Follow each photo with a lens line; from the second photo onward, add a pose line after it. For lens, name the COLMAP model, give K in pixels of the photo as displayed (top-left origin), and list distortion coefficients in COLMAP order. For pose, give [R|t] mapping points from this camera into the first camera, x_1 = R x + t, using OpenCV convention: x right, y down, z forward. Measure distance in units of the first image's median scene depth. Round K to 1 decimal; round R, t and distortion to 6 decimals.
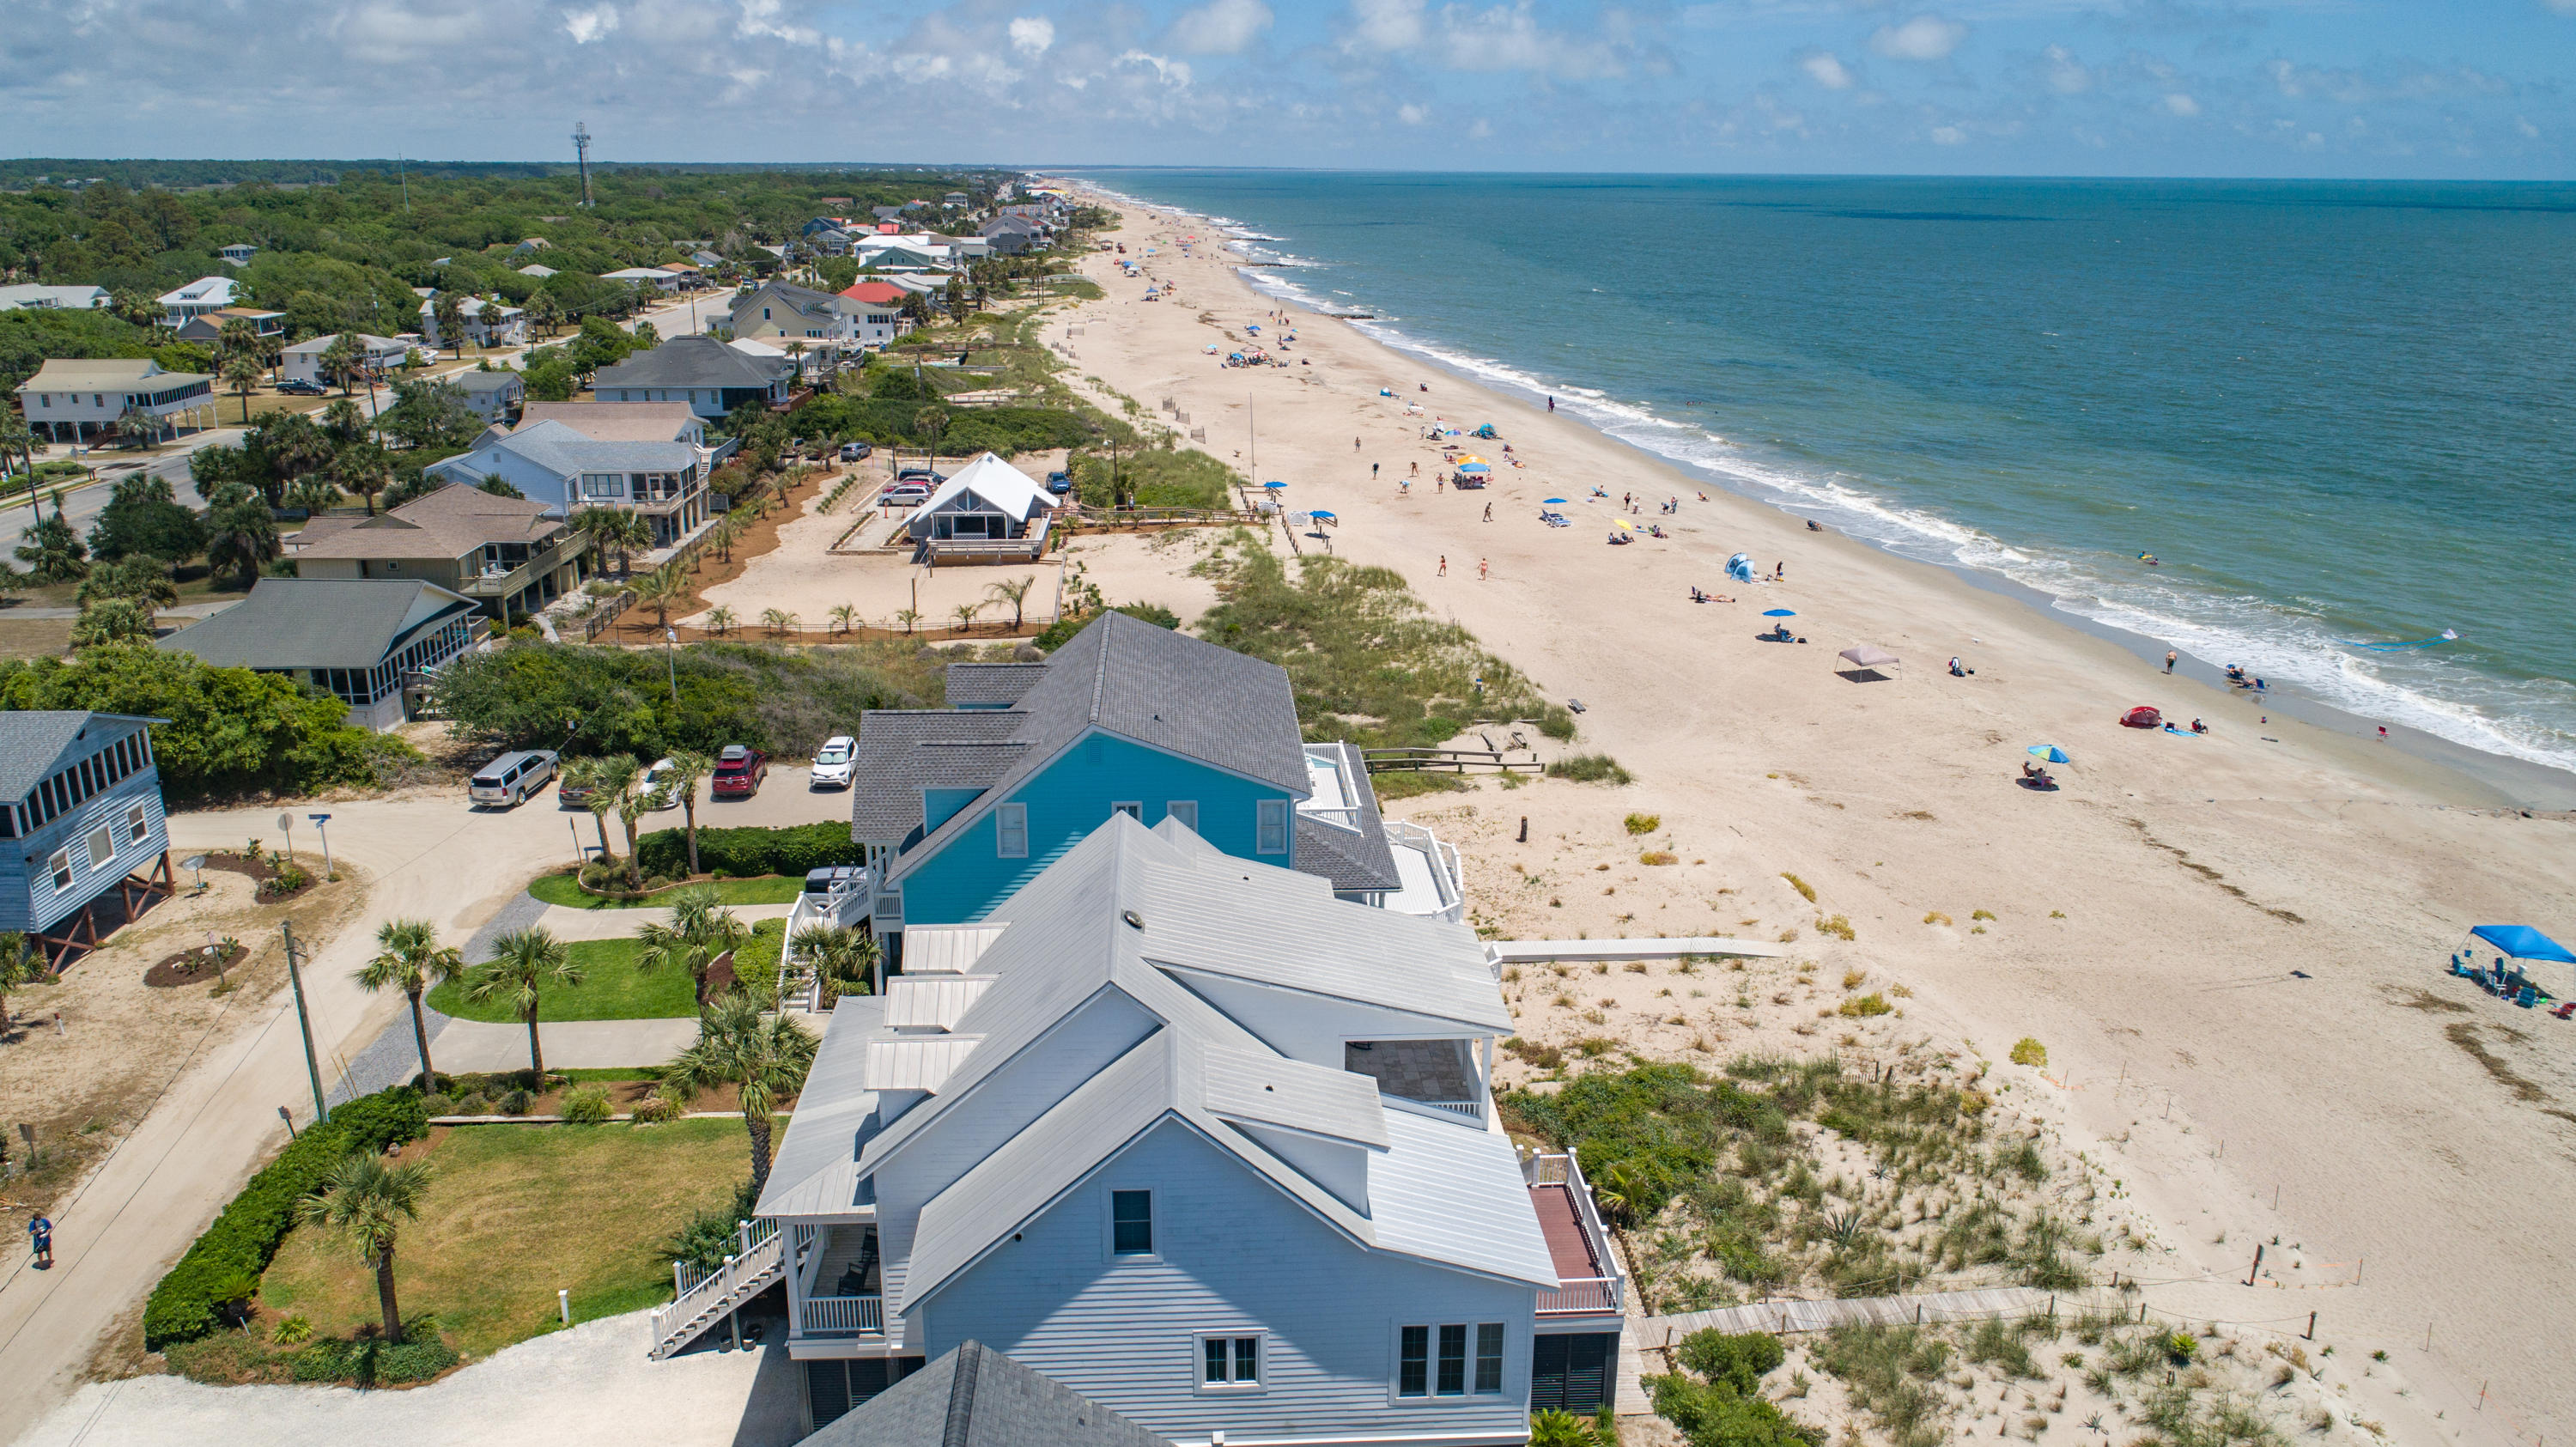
lens RADIAL K [[1788.9, 0, 1288.0], [0, 1788.9, 723.5], [0, 0, 1]] dist [-0.010005, 0.002979]
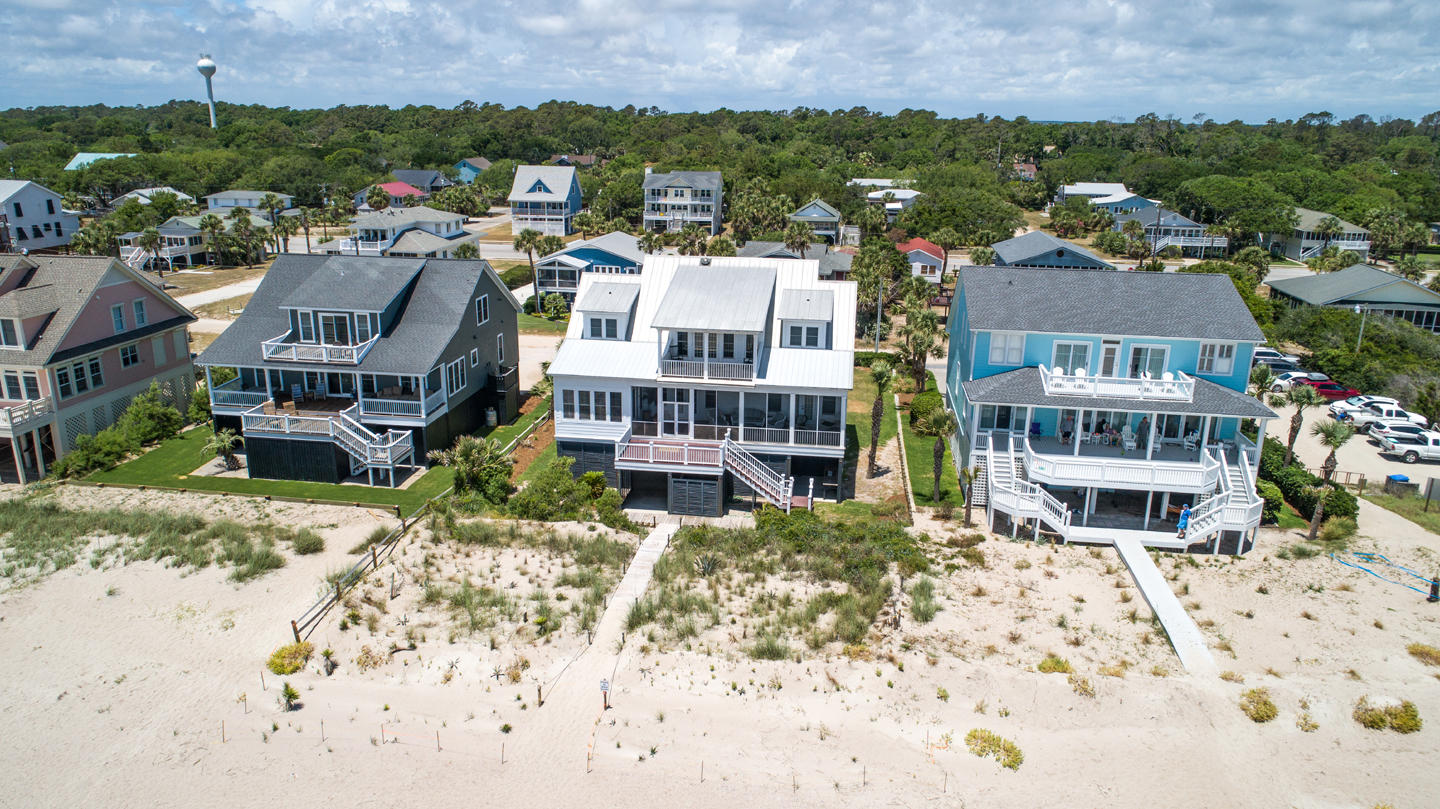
lens RADIAL K [[1000.0, 0, 720.0], [0, 1000.0, 404.5], [0, 0, 1]] dist [-0.010005, 0.002979]
pose [[-0.194613, 0.265841, -0.944169, 1.037975], [-0.306262, 0.897982, 0.315963, -0.126277], [0.931842, 0.350653, -0.093342, 0.961029]]
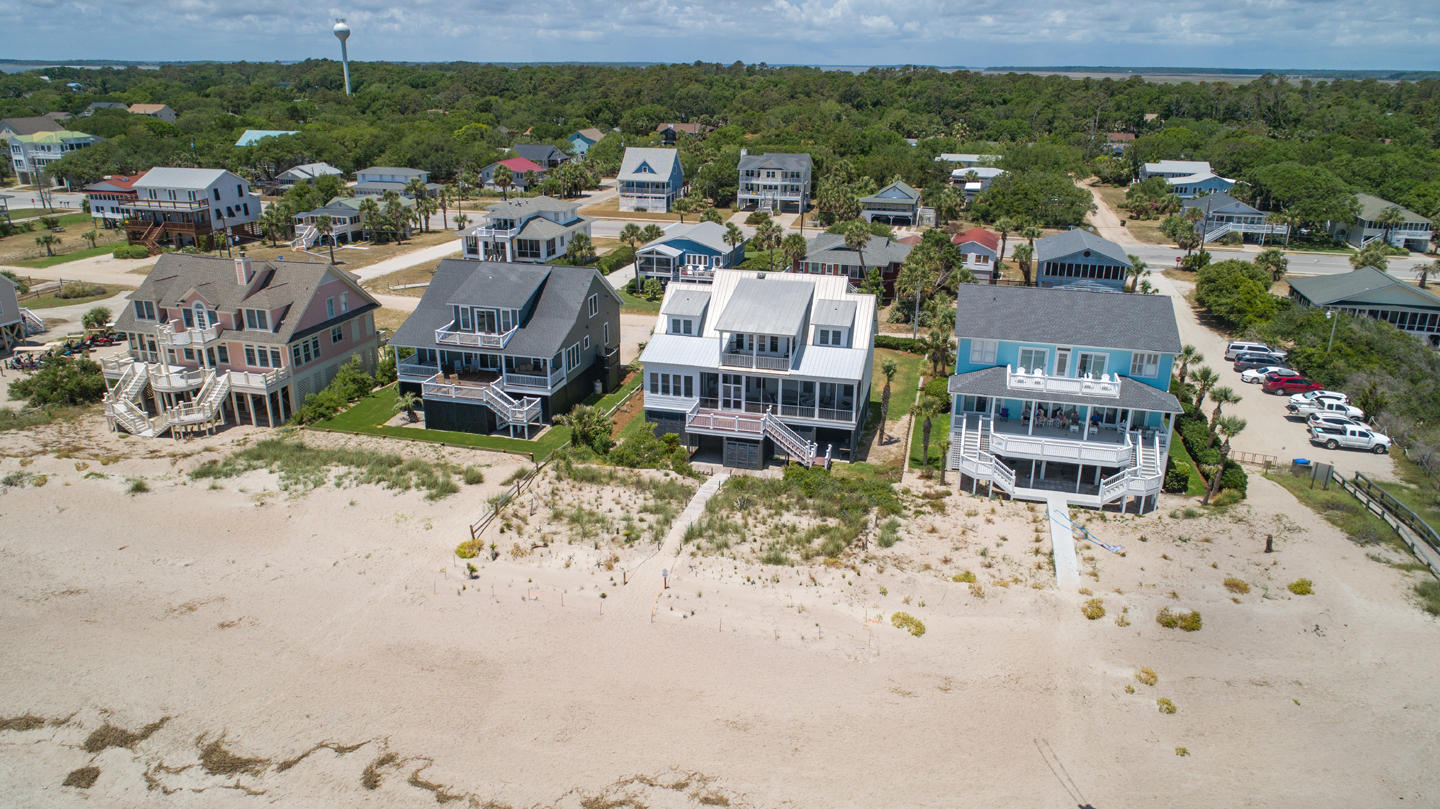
lens RADIAL K [[1000.0, 0, 720.0], [0, 1000.0, 404.5], [0, 0, 1]] dist [-0.010005, 0.002979]
pose [[-0.298171, 0.302860, -0.905190, 1.349605], [-0.297609, 0.871556, 0.389640, -0.302942], [0.906930, 0.385572, -0.169739, 1.053430]]
